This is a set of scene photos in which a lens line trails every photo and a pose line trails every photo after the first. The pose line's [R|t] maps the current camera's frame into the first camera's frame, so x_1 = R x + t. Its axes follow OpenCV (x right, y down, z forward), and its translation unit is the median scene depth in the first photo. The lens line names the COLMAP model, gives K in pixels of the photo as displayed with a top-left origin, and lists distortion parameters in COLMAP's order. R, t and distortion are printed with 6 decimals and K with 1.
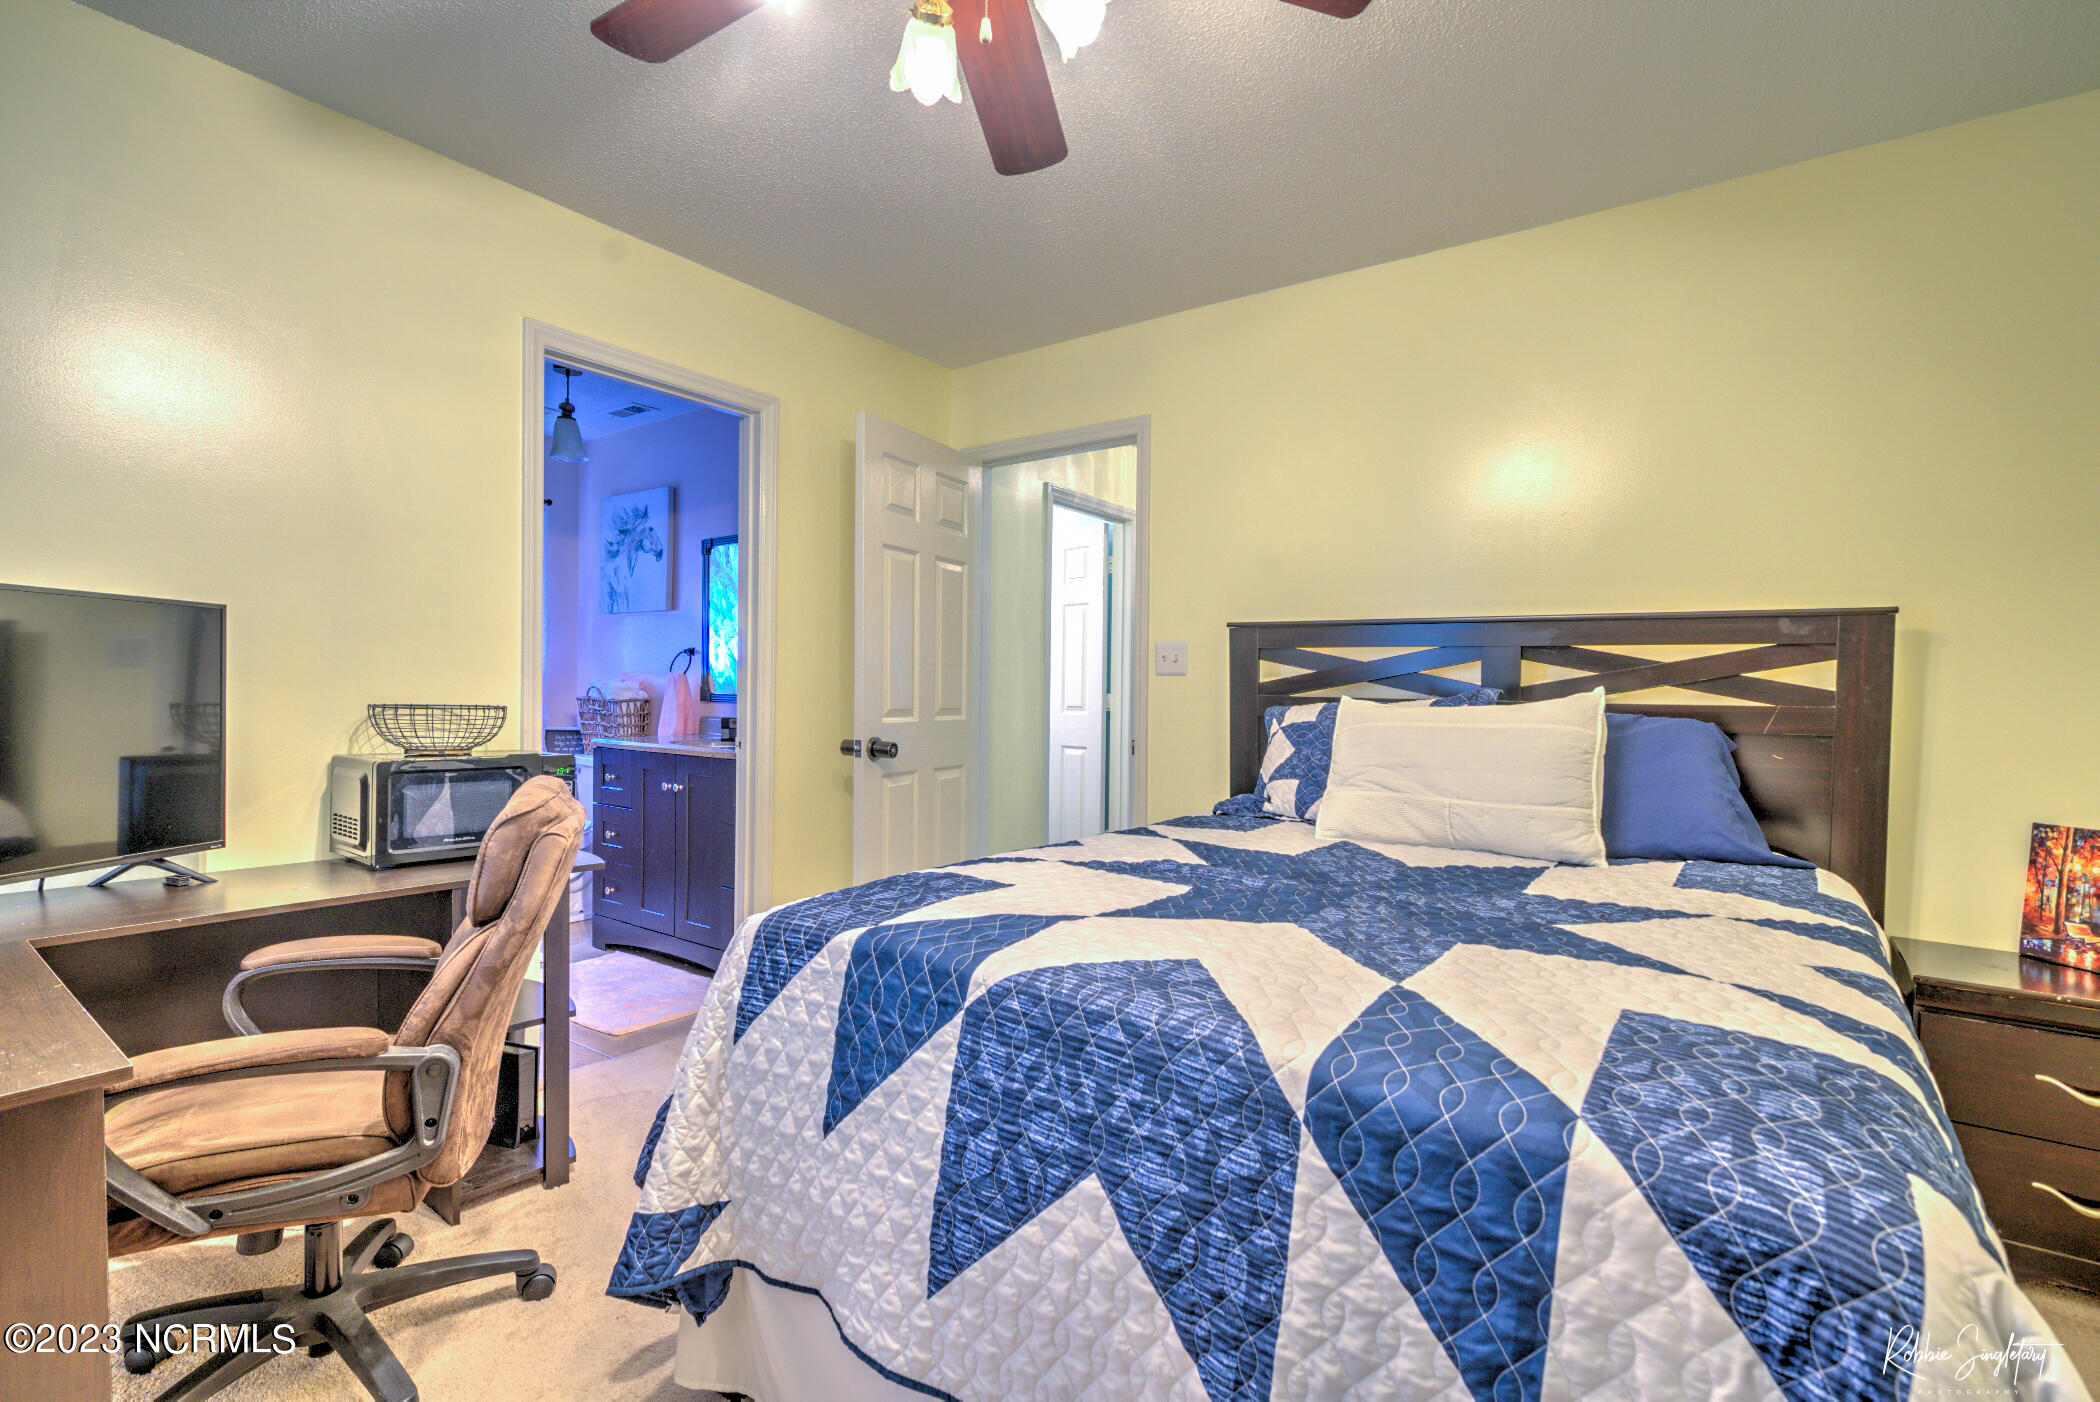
lens RADIAL K [[950.0, 0, 1046.2], [0, 950.0, 705.5], [0, 0, 1]] dist [-0.000288, 0.000526]
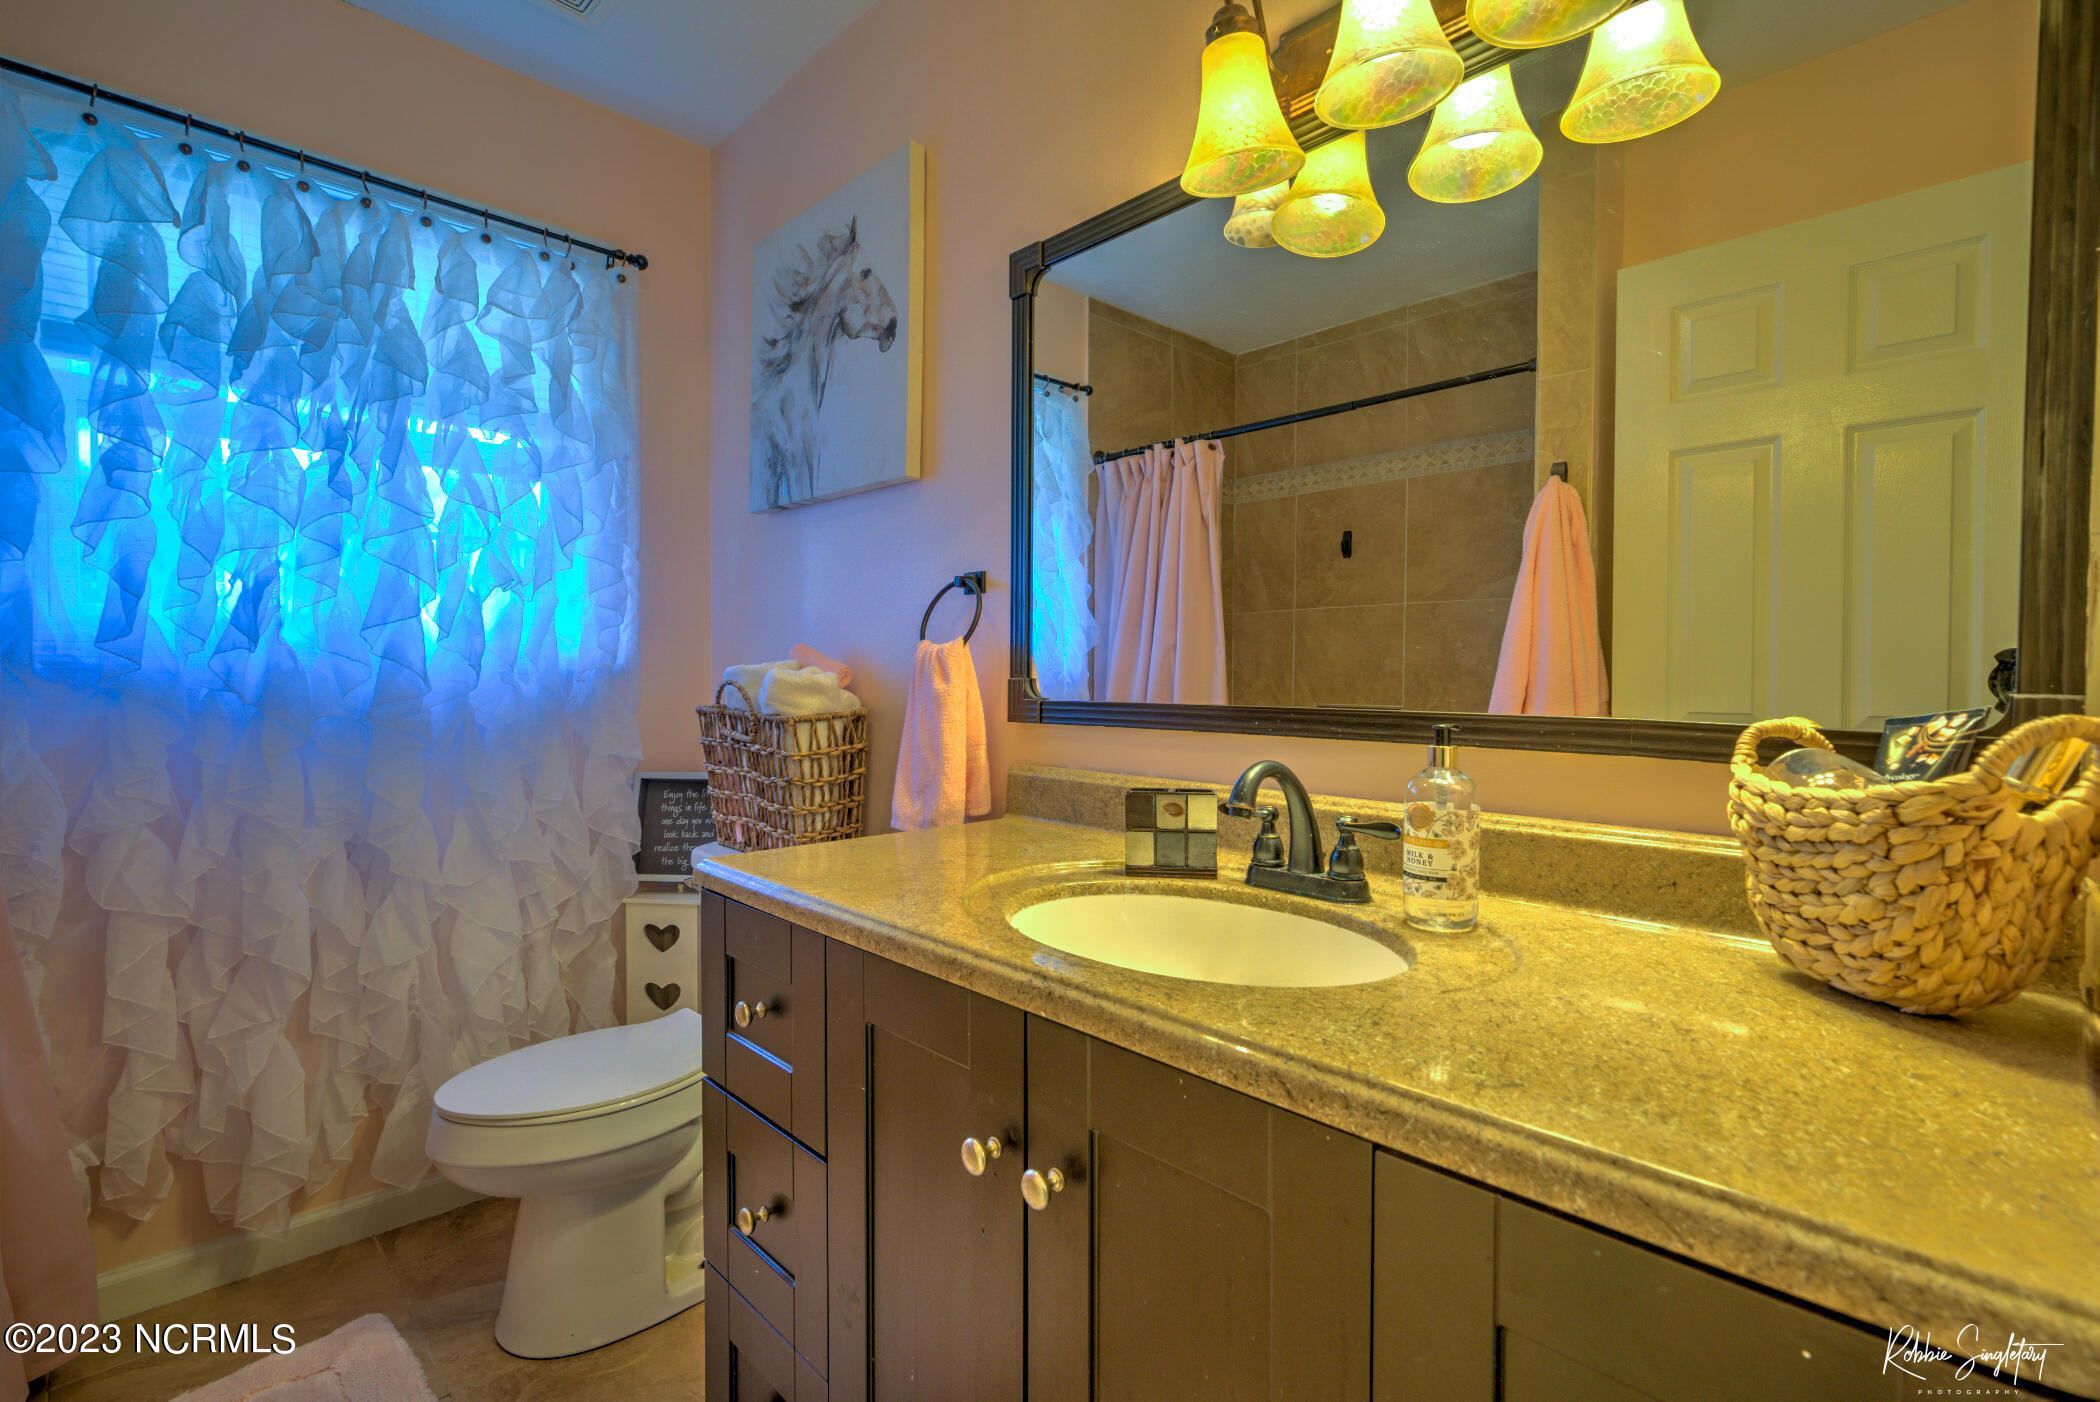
lens RADIAL K [[950.0, 0, 1055.4], [0, 950.0, 695.3], [0, 0, 1]] dist [-0.000288, 0.000526]
pose [[0.985025, -0.010030, -0.172119, -0.276441], [0.009359, 0.999945, -0.004706, -0.011773], [0.172157, 0.003025, 0.985065, 0.635744]]
